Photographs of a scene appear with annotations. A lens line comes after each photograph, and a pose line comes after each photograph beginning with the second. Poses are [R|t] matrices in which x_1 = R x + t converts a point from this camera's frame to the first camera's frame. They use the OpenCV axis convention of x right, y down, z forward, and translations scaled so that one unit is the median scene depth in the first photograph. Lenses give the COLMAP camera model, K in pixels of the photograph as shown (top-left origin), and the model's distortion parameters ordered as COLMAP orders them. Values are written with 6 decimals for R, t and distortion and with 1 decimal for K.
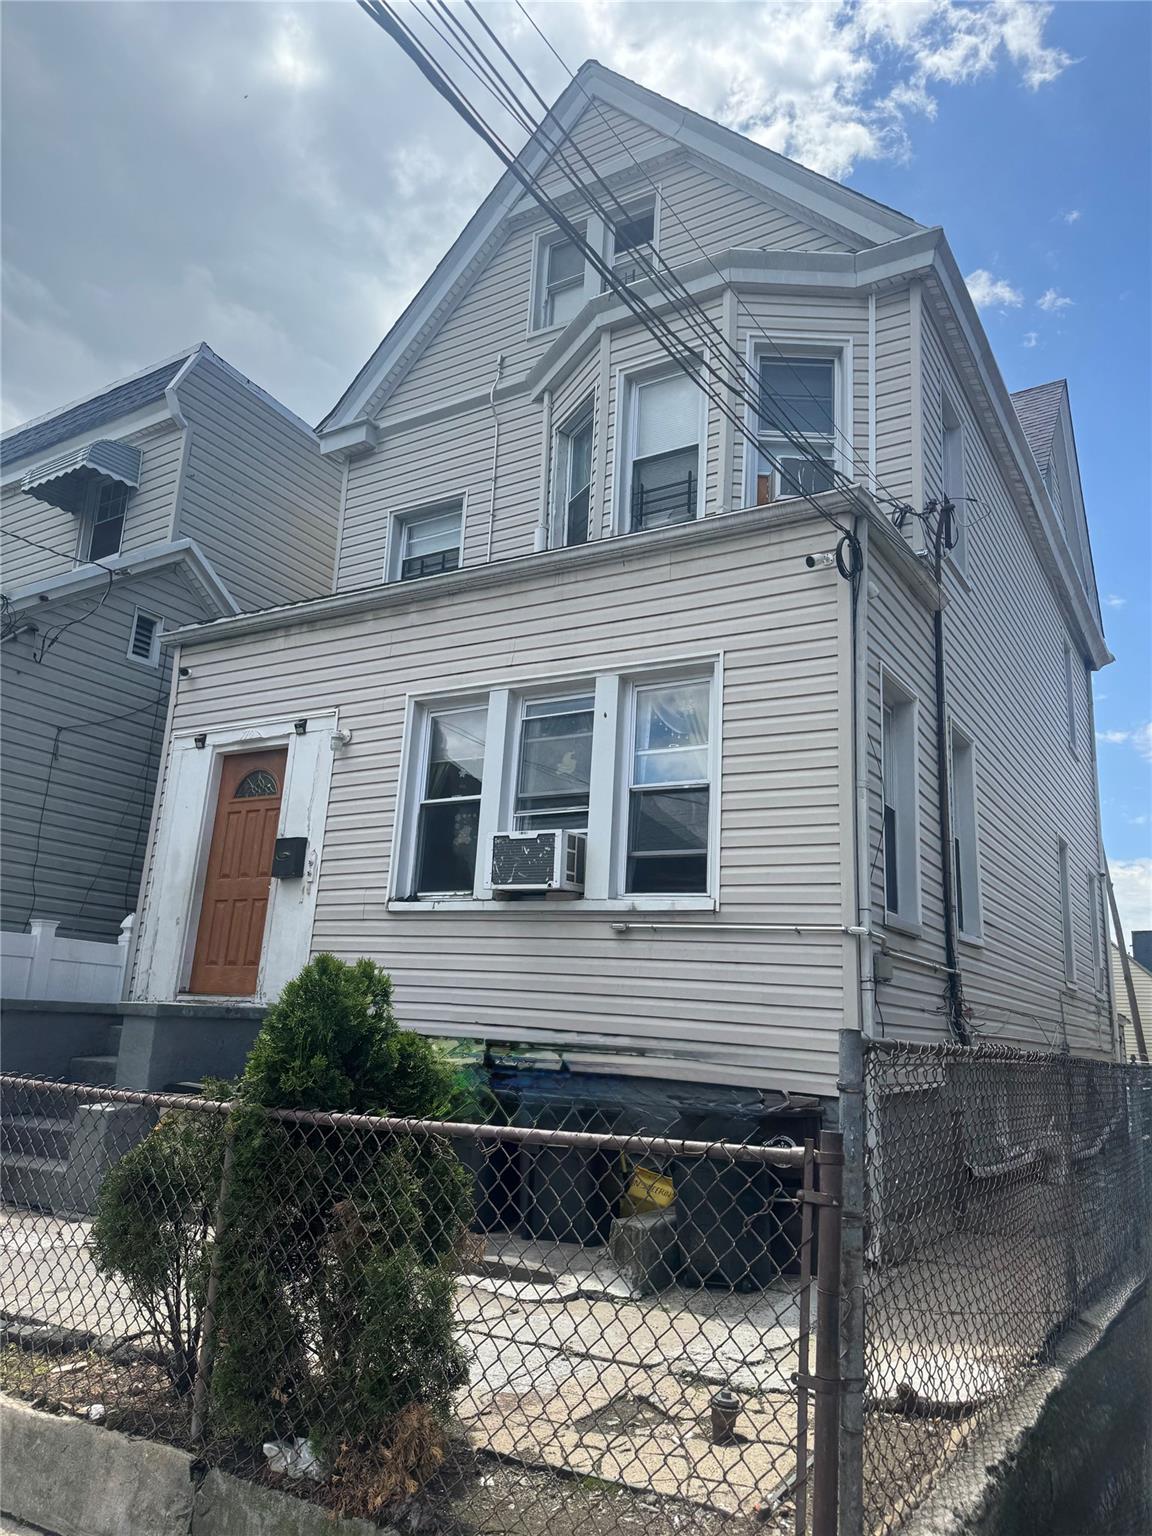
lens RADIAL K [[1088.1, 0, 560.1], [0, 1088.1, 770.9], [0, 0, 1]] dist [0.043566, -0.045831]
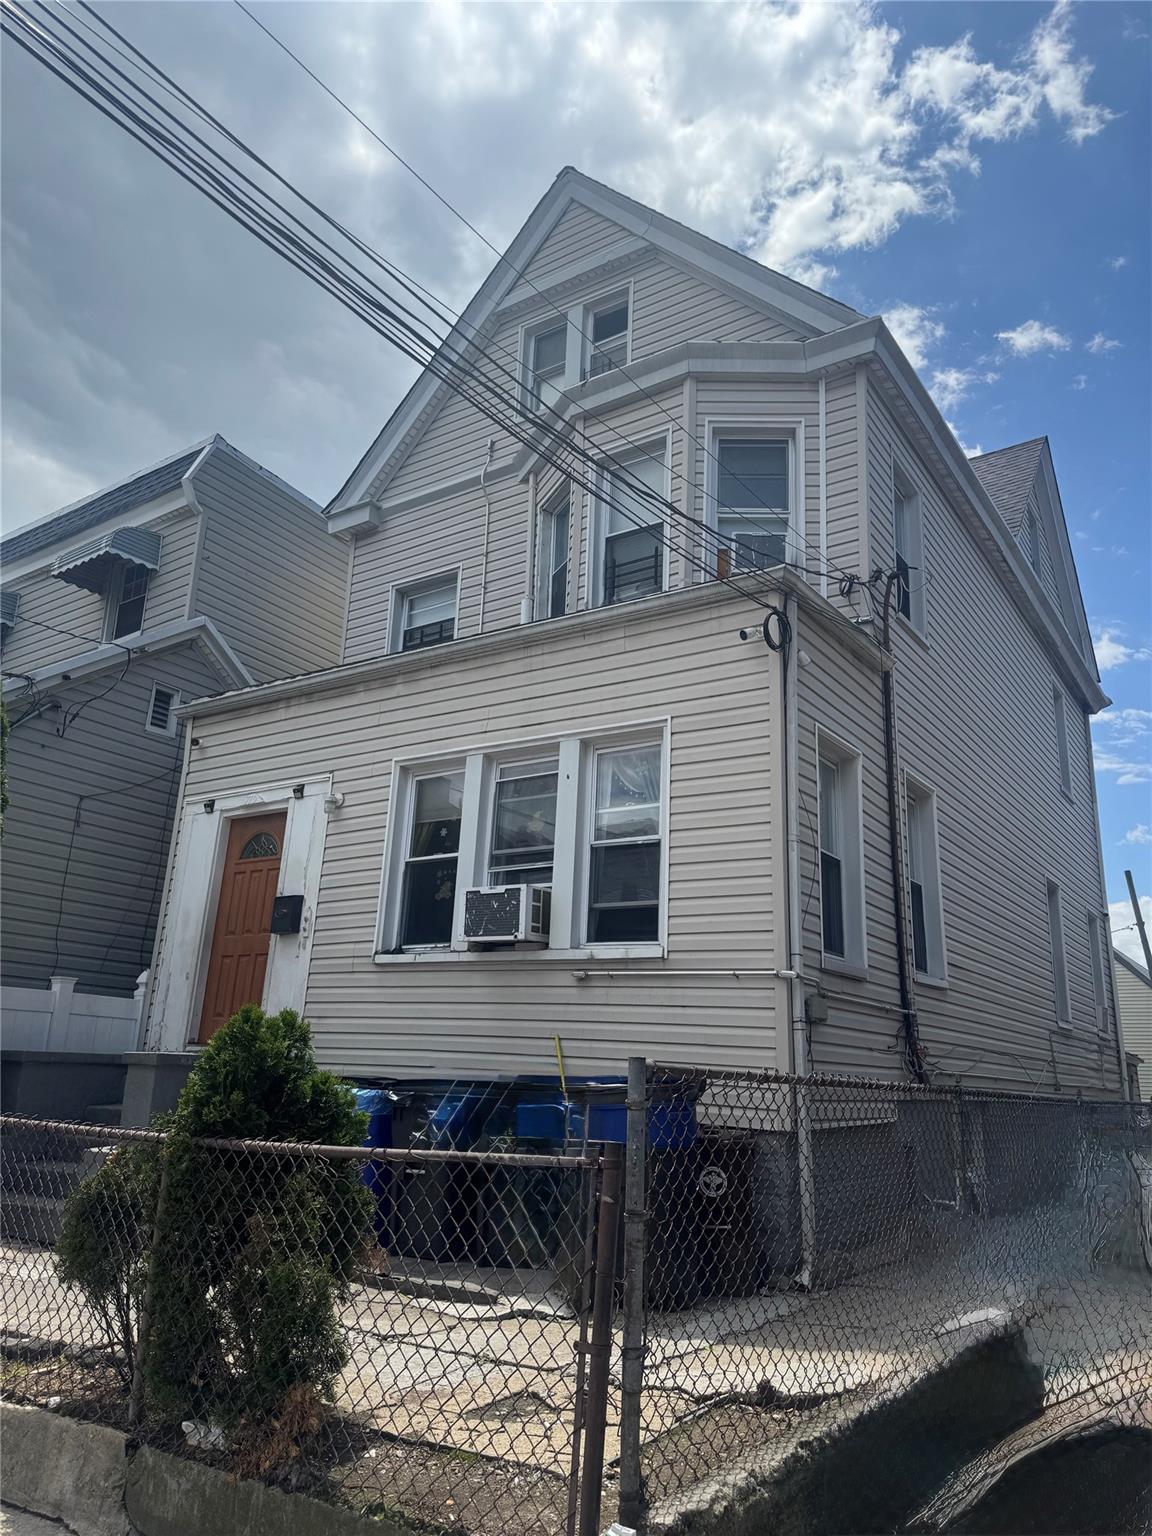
lens RADIAL K [[1090.4, 0, 576.0], [0, 1090.4, 768.0], [0, 0, 1]] dist [0.053054, -0.059698]
pose [[0.999236, -0.022638, -0.031865, 0.071765], [0.021202, 0.998775, -0.044700, -0.009989], [0.032838, 0.043990, 0.998492, -0.070115]]
